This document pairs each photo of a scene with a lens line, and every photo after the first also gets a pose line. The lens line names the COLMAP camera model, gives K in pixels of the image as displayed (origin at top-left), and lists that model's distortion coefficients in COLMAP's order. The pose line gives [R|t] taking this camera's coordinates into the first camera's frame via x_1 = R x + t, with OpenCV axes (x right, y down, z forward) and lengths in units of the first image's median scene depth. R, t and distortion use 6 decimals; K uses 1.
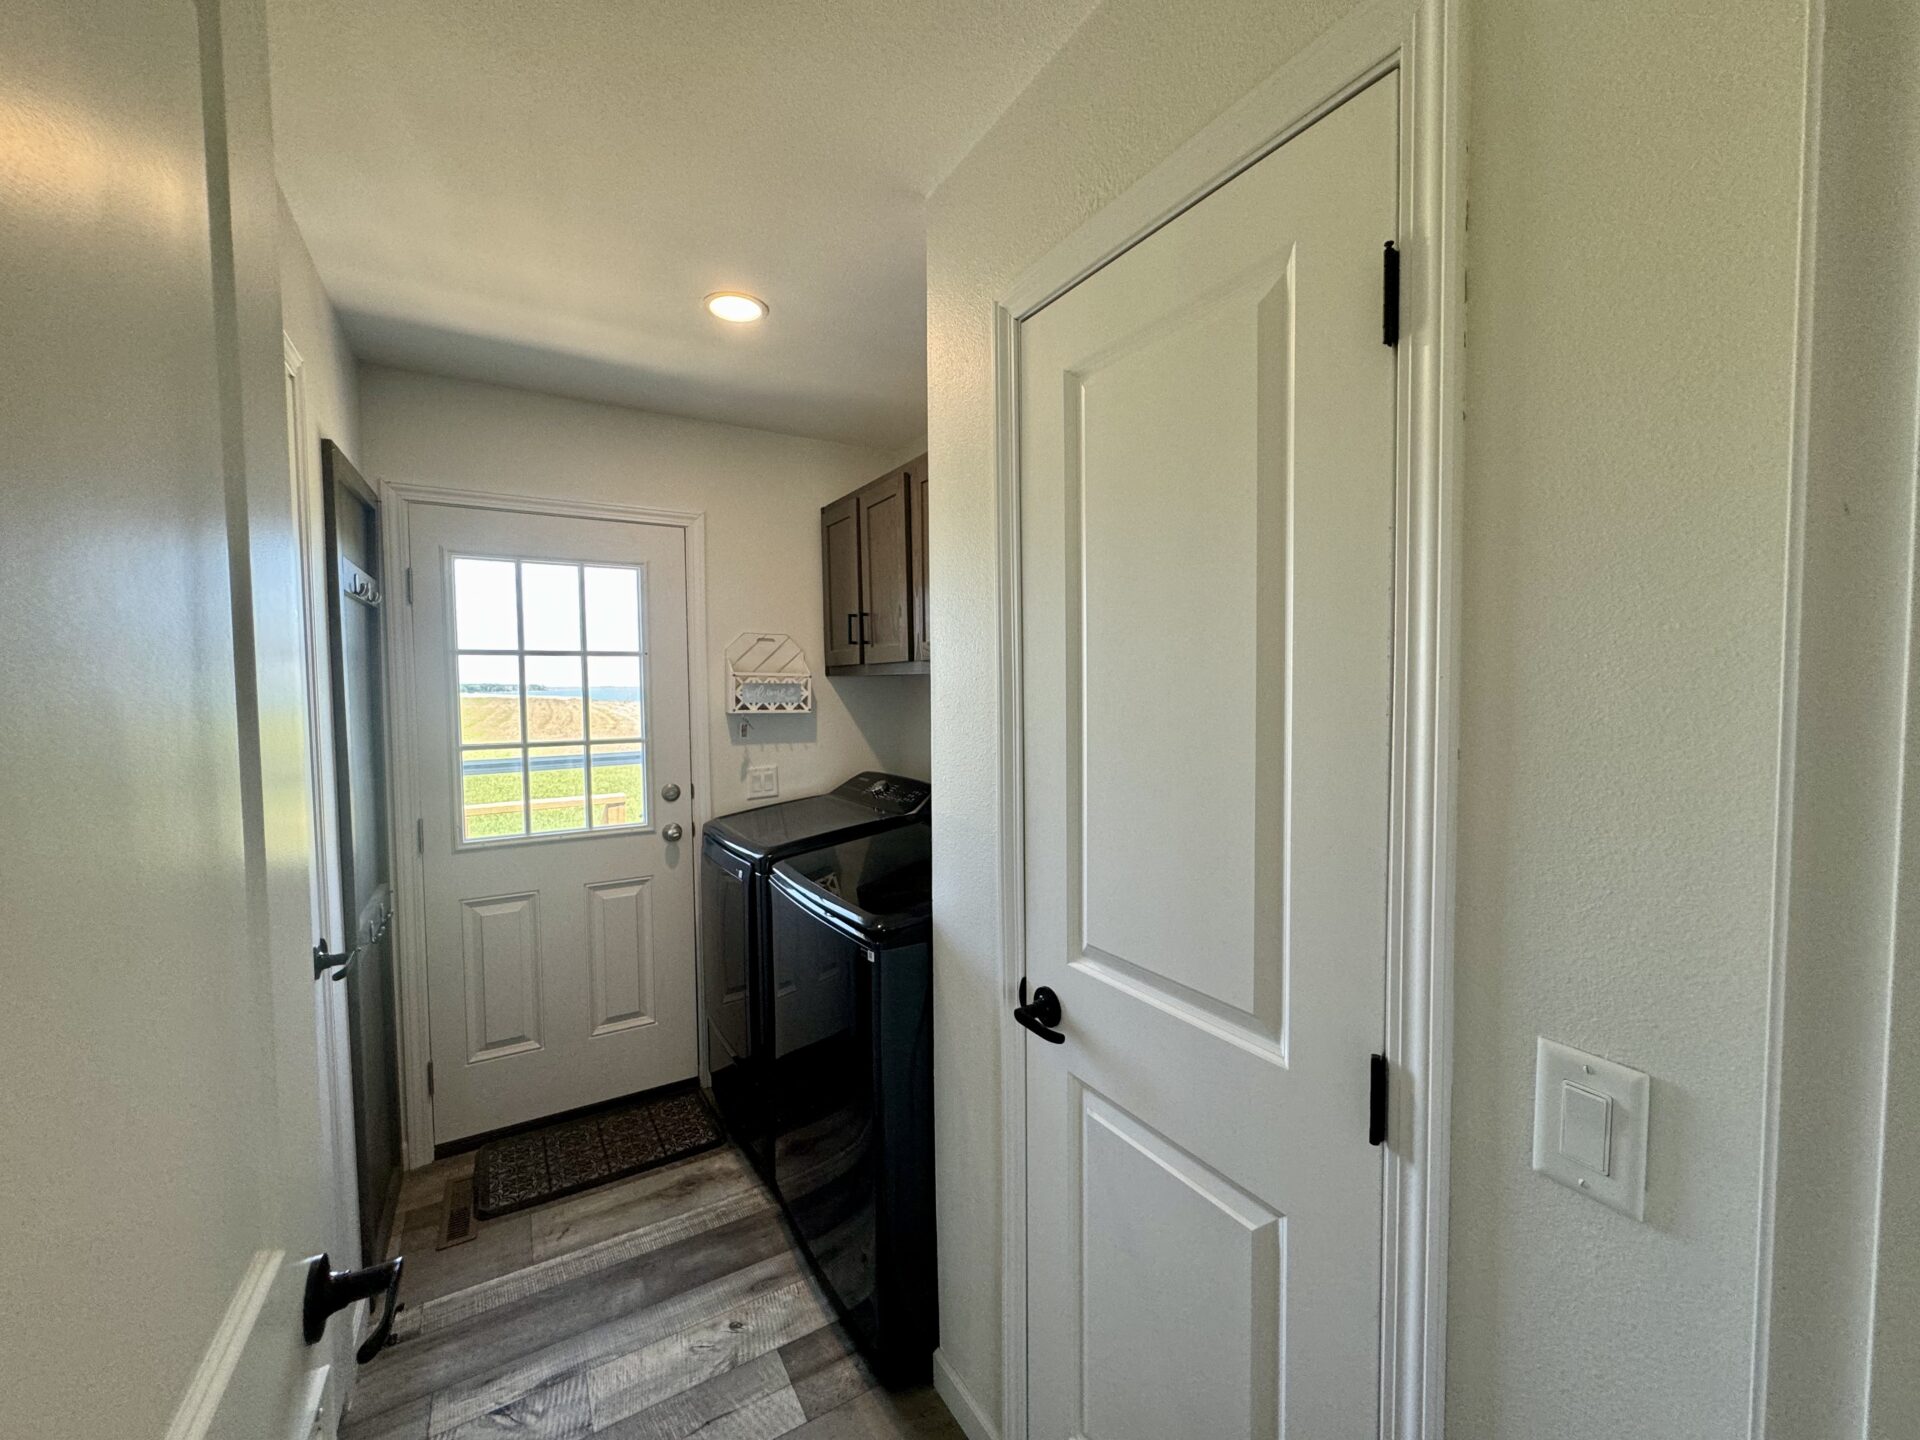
lens RADIAL K [[765.4, 0, 960.1], [0, 765.4, 718.5], [0, 0, 1]] dist [-0.001592, -0.000168]
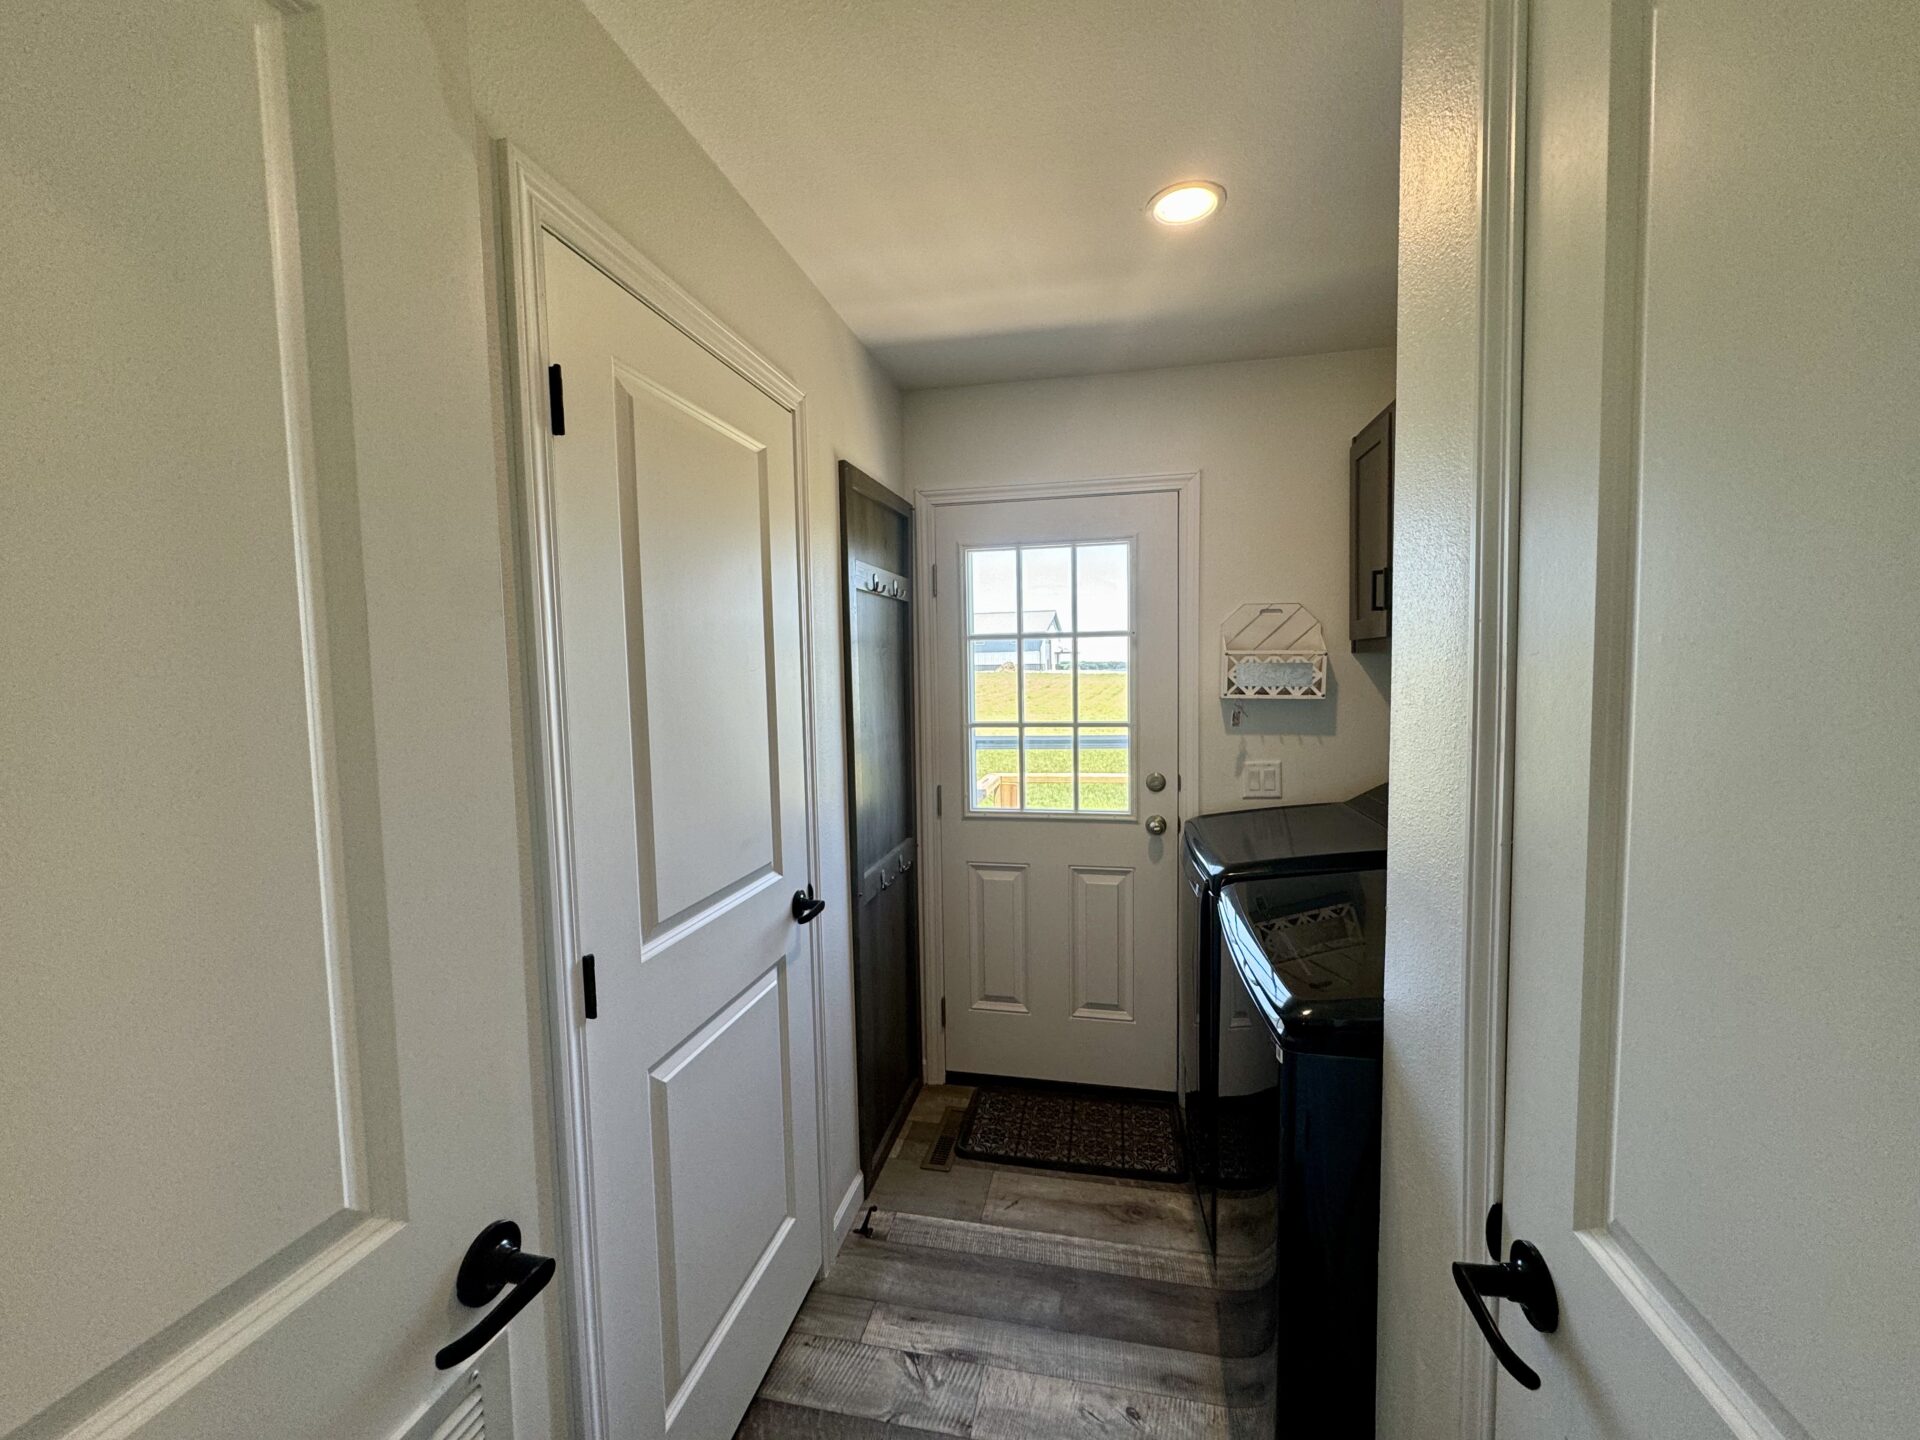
lens RADIAL K [[765.4, 0, 960.1], [0, 765.4, 718.5], [0, 0, 1]] dist [-0.001592, -0.000168]
pose [[0.730865, 0.041084, -0.681284, 0.088179], [-0.020376, 0.999055, 0.038388, -0.012636], [0.682217, -0.014175, 0.731012, 0.185925]]
